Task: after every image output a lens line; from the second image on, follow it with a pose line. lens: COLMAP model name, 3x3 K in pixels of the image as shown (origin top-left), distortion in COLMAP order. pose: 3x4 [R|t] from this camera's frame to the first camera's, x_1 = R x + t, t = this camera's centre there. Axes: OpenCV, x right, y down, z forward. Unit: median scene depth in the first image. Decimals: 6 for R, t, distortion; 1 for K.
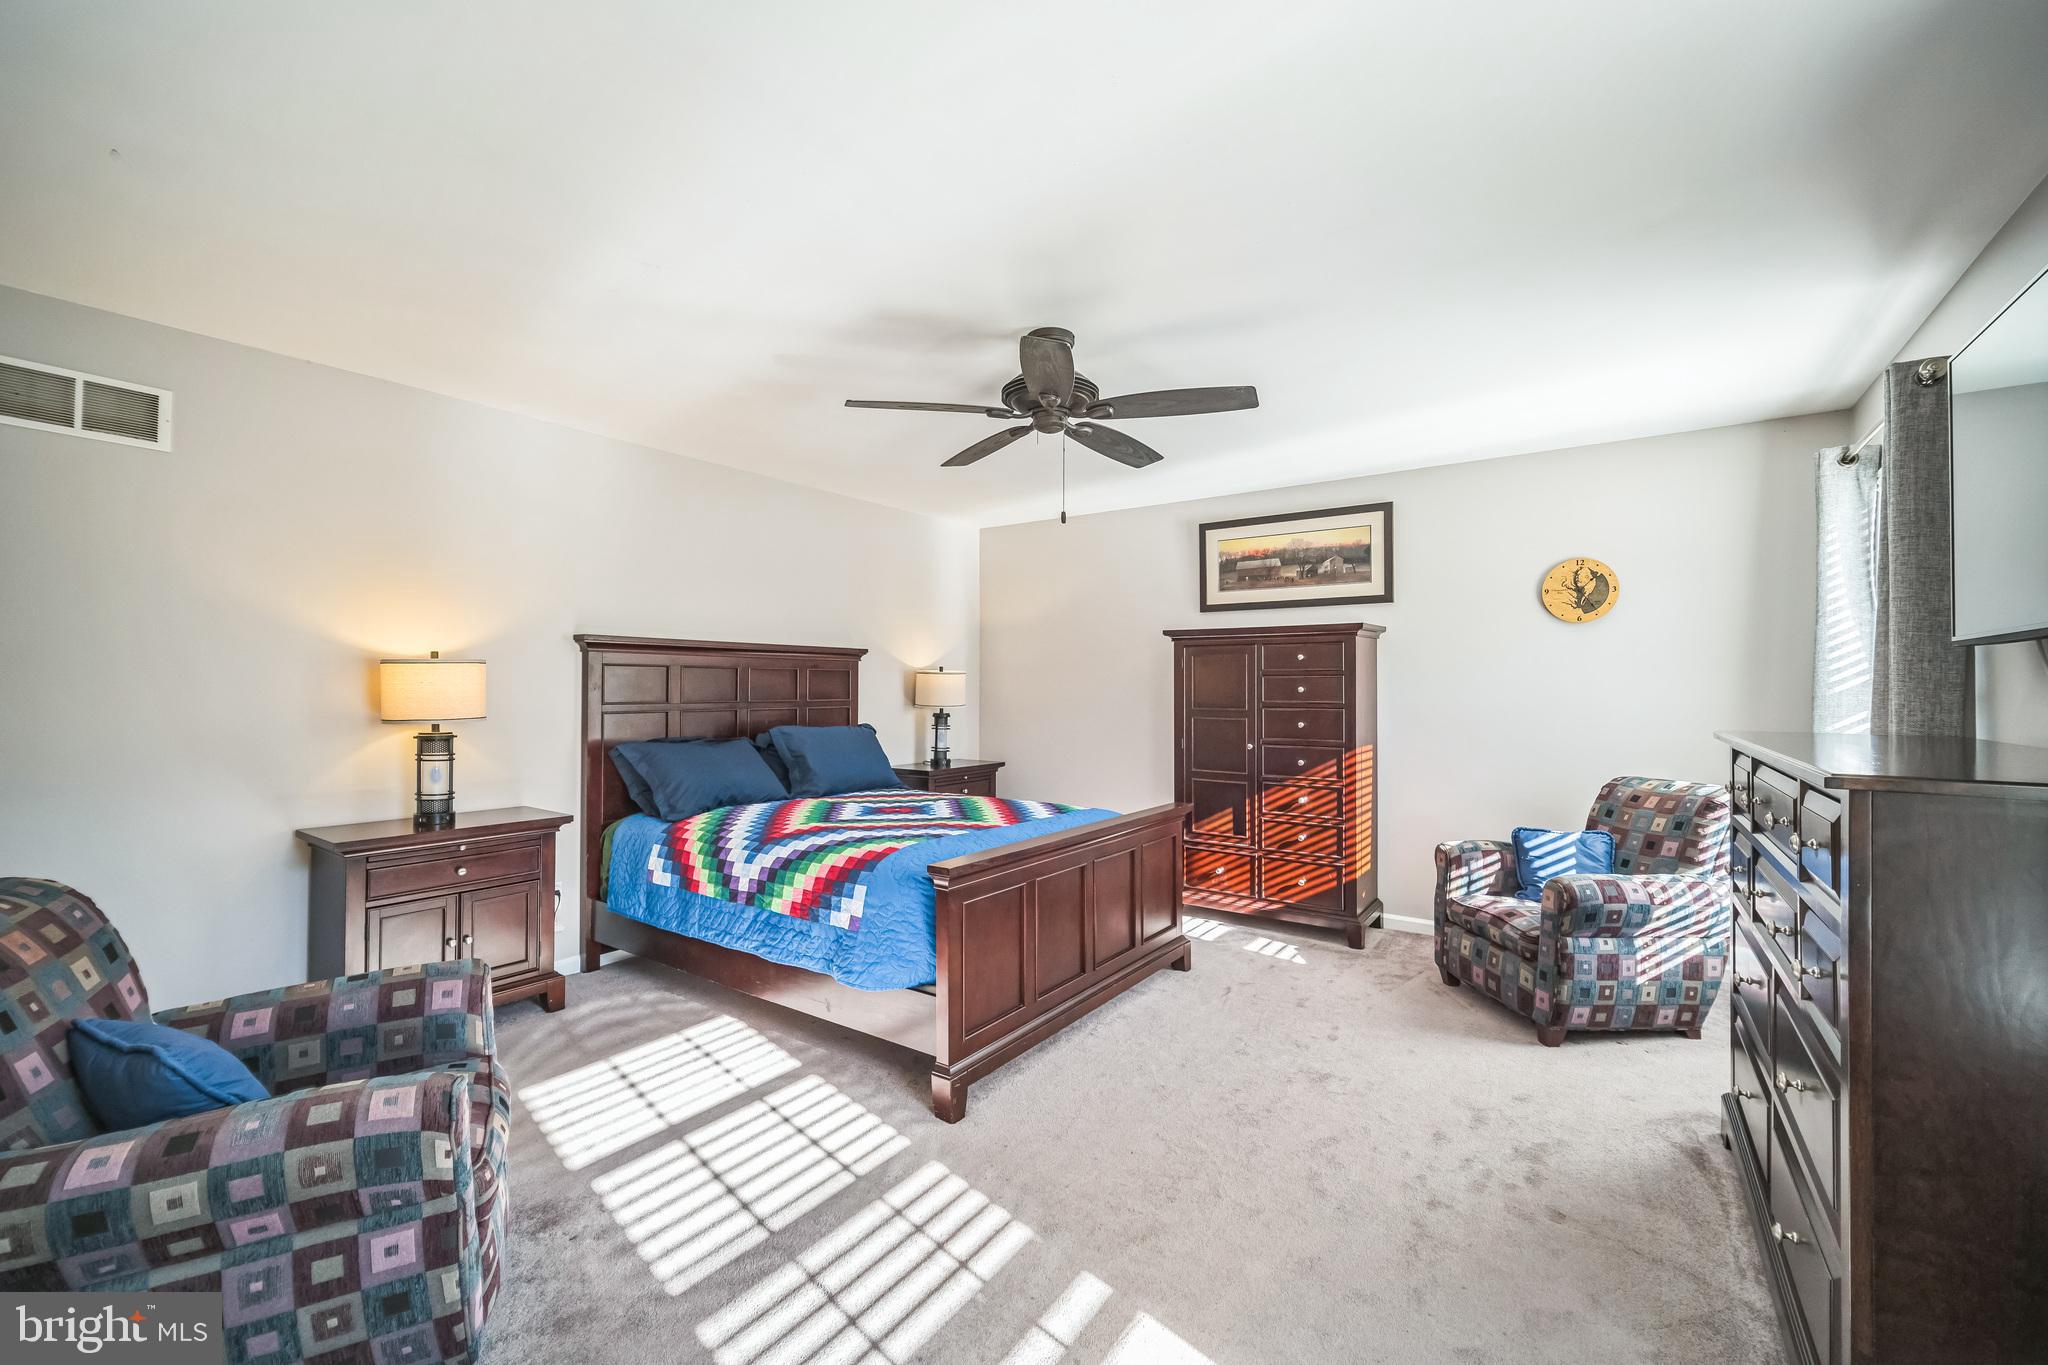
lens RADIAL K [[858.4, 0, 1023.1], [0, 858.4, 680.7], [0, 0, 1]] dist [-0.000536, -0.000034]
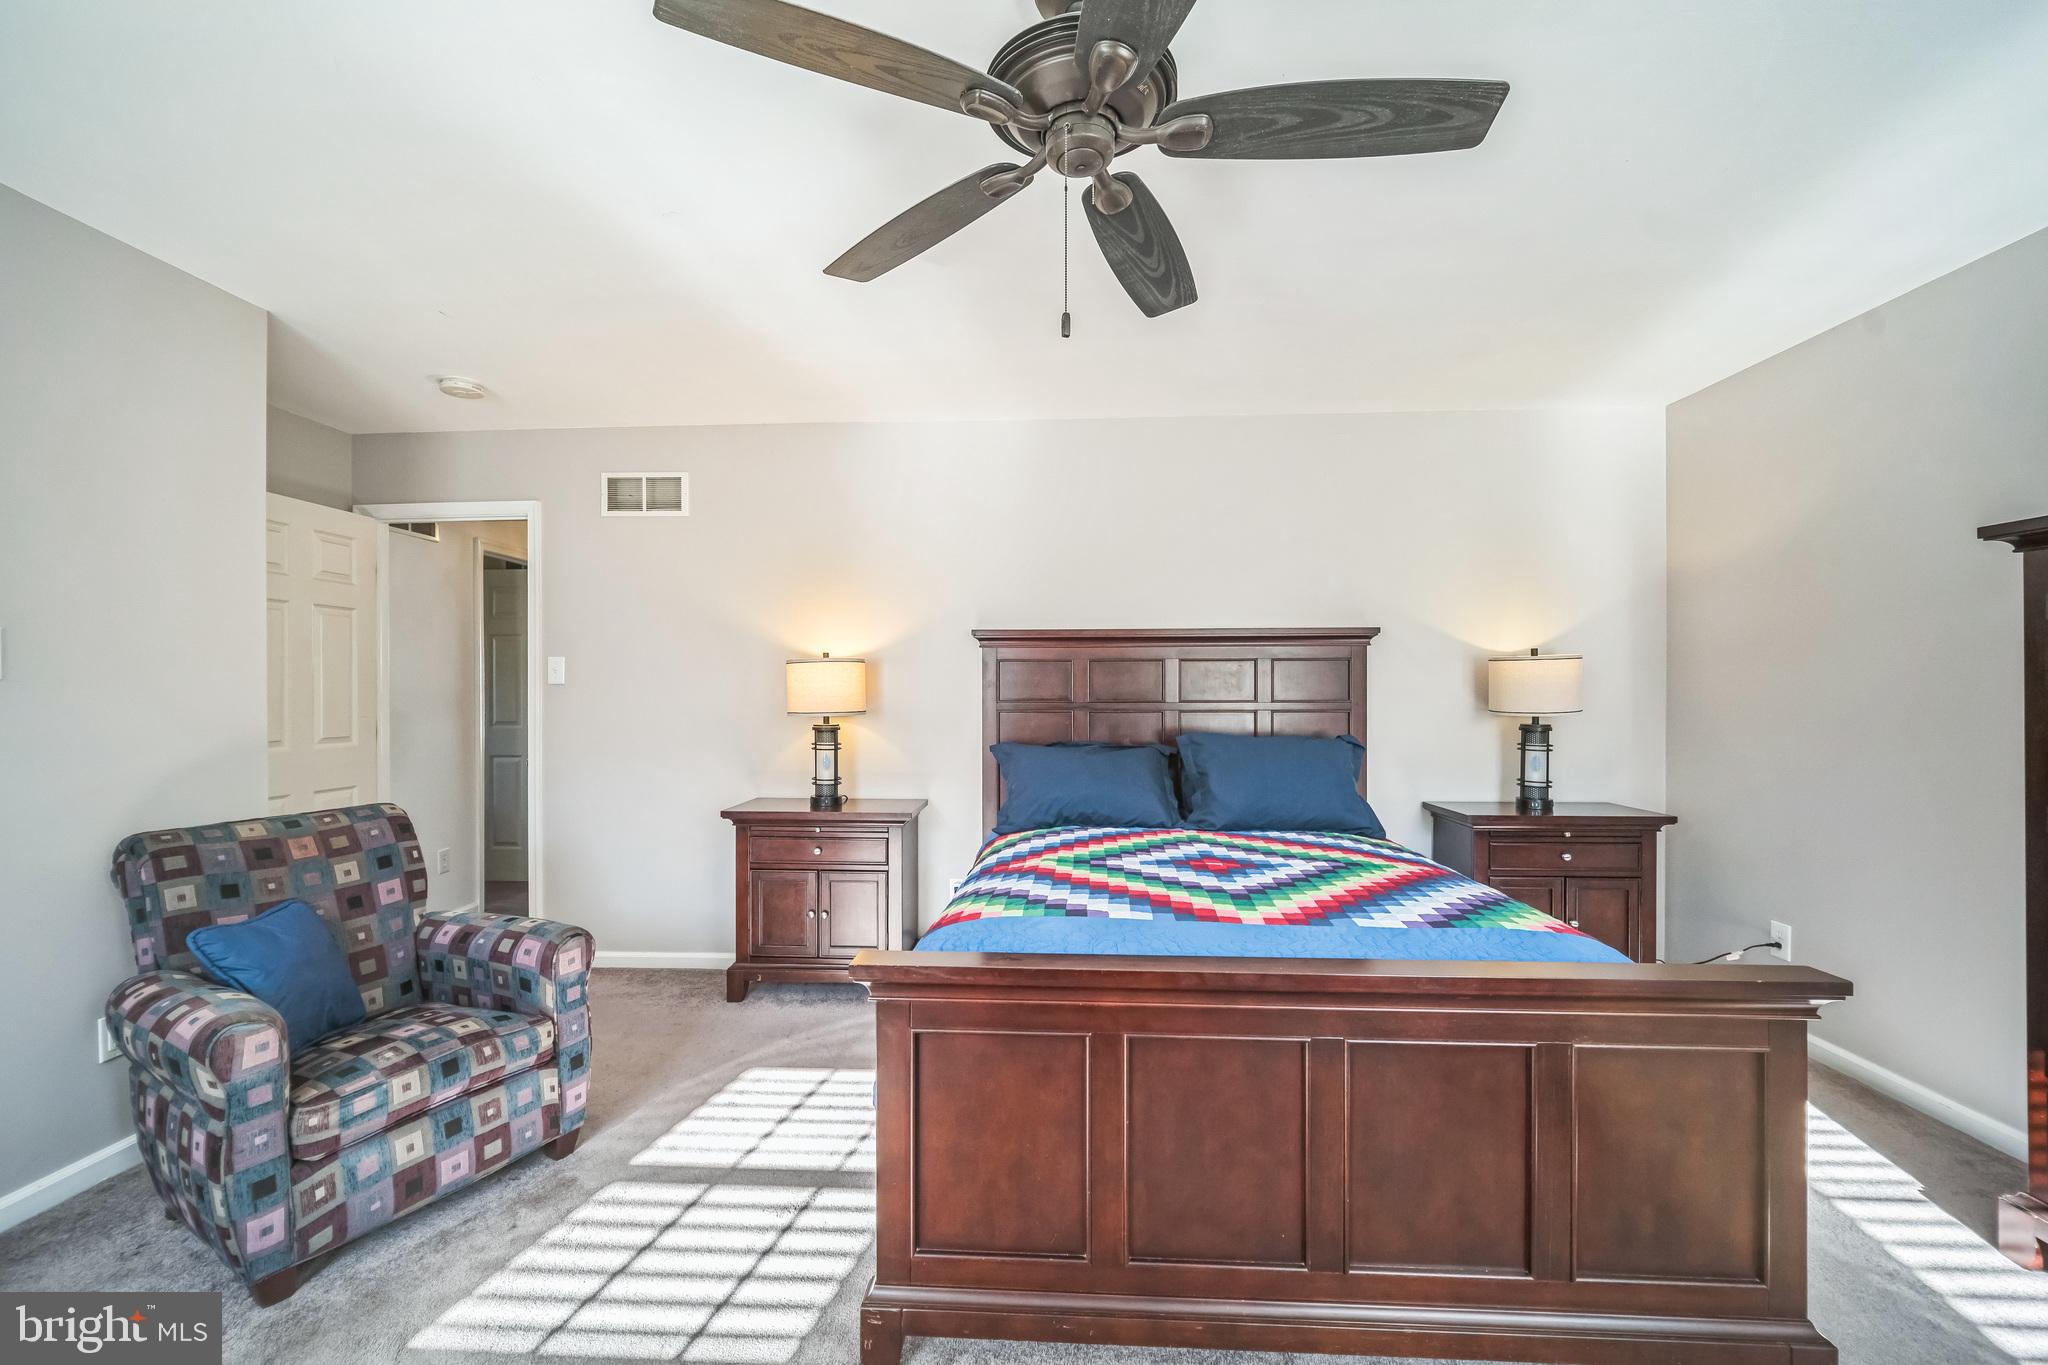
lens RADIAL K [[858.4, 0, 1023.5], [0, 858.4, 697.0], [0, 0, 1]] dist [-0.000536, -0.000034]
pose [[0.516294, 0.001950, -0.856409, 0.411526], [0.009288, 0.999926, 0.007877, 0.017832], [0.856361, -0.012021, 0.516238, 0.640939]]
